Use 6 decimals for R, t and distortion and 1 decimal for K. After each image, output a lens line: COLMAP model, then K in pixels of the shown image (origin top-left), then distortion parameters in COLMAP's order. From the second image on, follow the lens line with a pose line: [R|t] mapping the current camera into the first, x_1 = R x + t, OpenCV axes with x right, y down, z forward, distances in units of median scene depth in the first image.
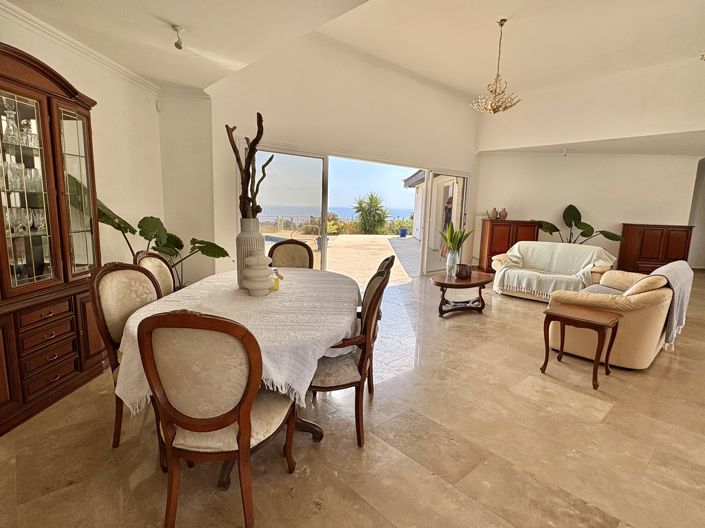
lens RADIAL K [[374.2, 0, 352.5], [0, 374.2, 264.0], [0, 0, 1]] dist [0.000183, -0.000059]
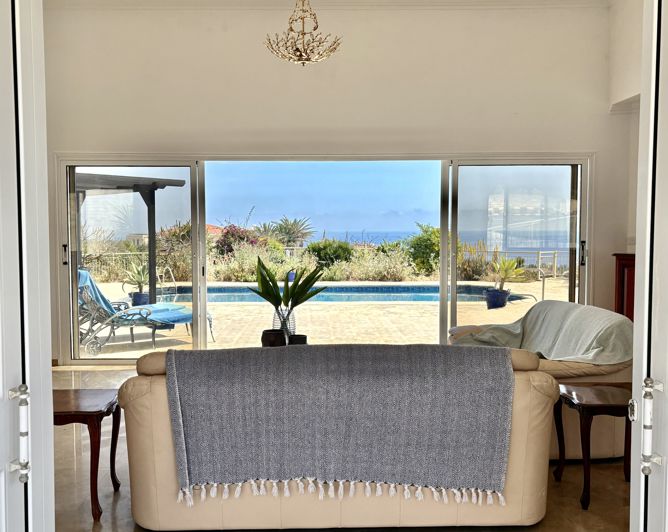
lens RADIAL K [[675.0, 0, 310.6], [0, 675.0, 266.8], [0, 0, 1]] dist [0.089356, -0.176735]
pose [[0.744734, 0.006043, -0.667334, 0.805589], [-0.078351, 0.993835, -0.078439, -0.013949], [0.662746, 0.110703, 0.740616, 0.210636]]
